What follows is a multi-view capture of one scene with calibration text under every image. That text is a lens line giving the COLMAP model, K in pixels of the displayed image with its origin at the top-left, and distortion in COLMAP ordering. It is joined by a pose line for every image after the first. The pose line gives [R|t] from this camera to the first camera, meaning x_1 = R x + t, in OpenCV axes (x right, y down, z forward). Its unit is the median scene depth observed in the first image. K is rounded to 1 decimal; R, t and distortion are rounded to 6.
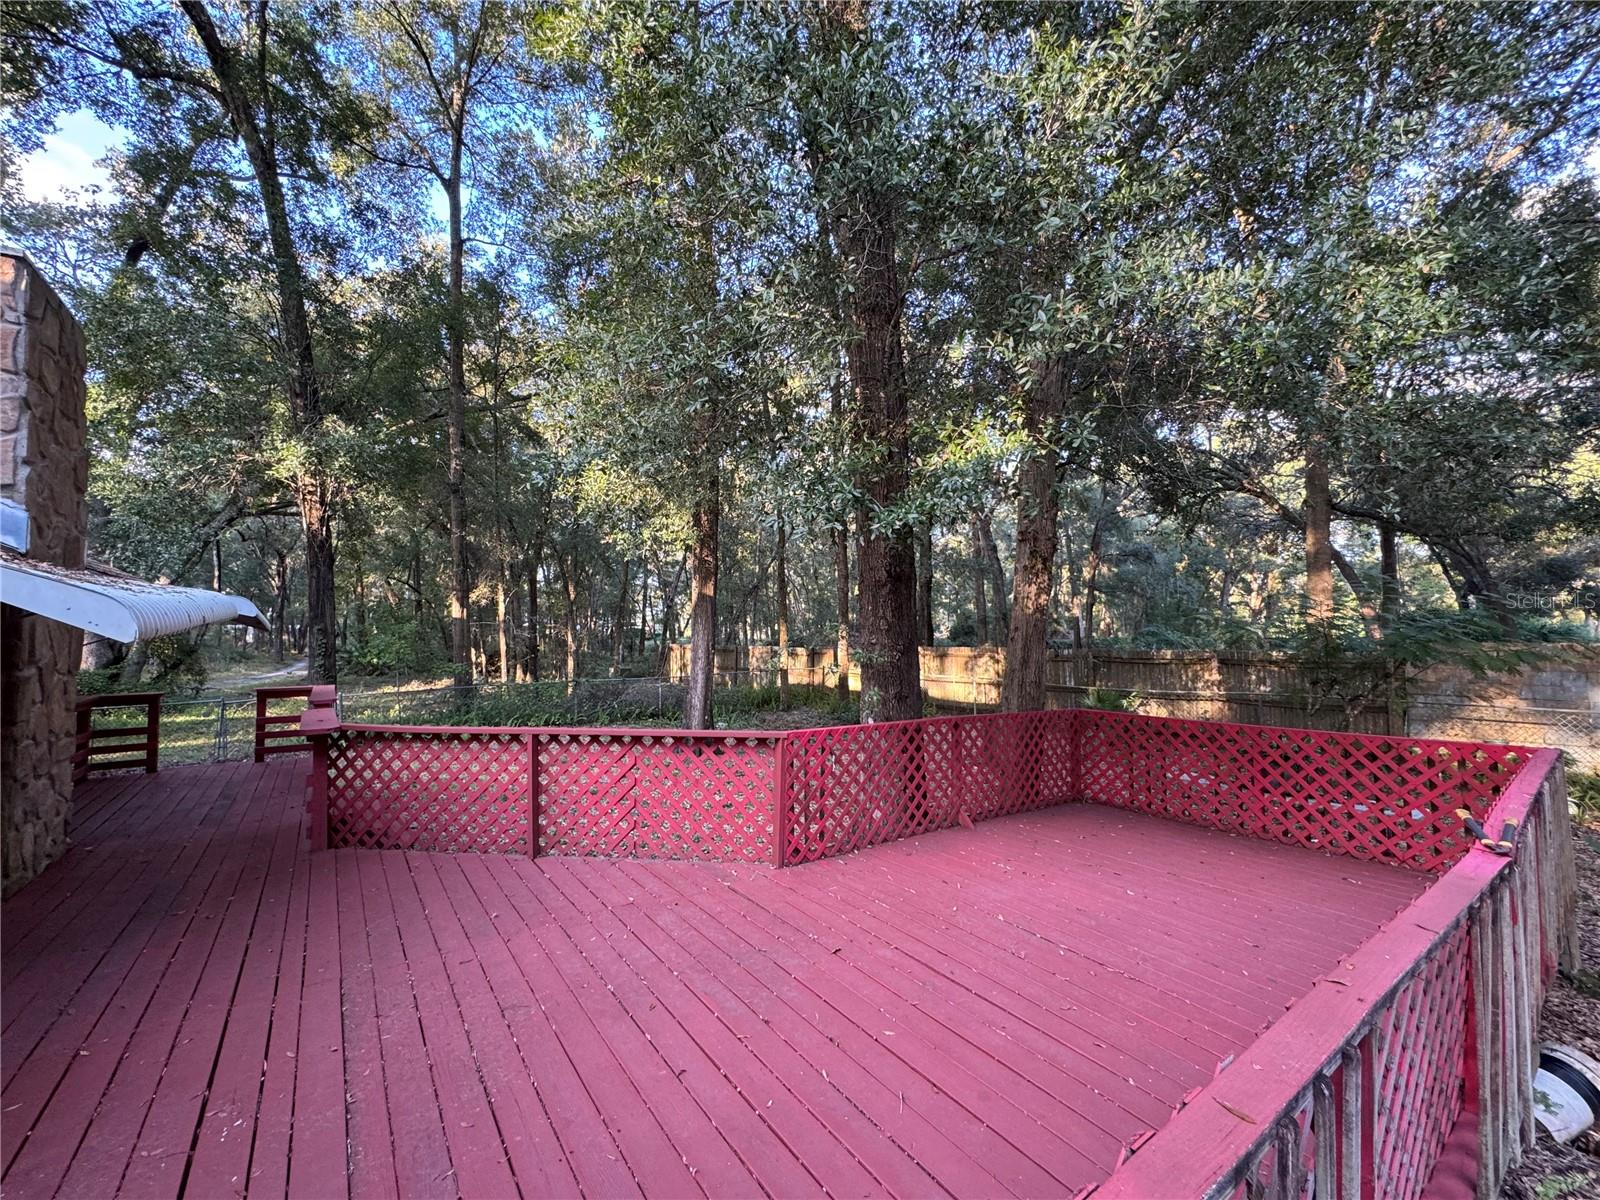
lens RADIAL K [[645.3, 0, 800.0], [0, 645.3, 600.0], [0, 0, 1]] dist [-0.001746, -0.000106]
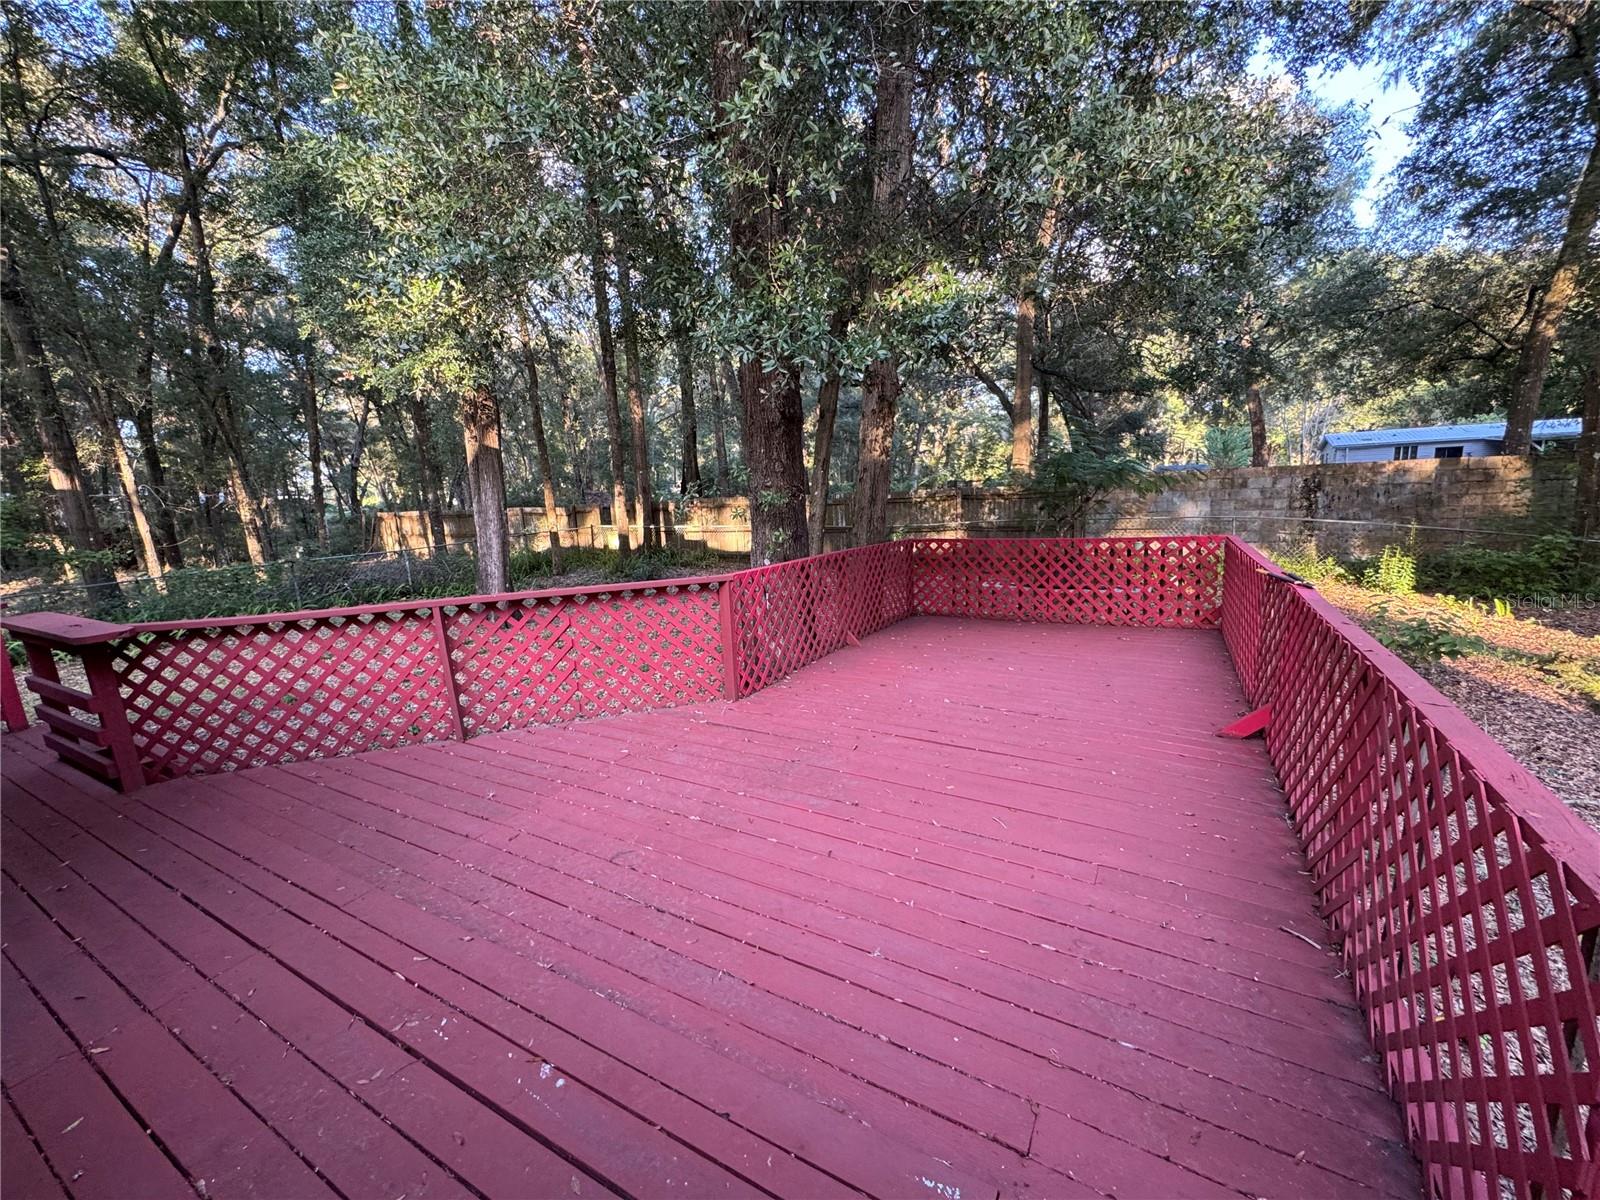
lens RADIAL K [[645.3, 0, 800.0], [0, 645.3, 600.0], [0, 0, 1]] dist [-0.001746, -0.000106]
pose [[0.908547, -0.111481, 0.402635, -0.284687], [0.021050, 0.974732, 0.222382, 0.017448], [-0.417253, -0.193569, 0.887936, 0.041067]]
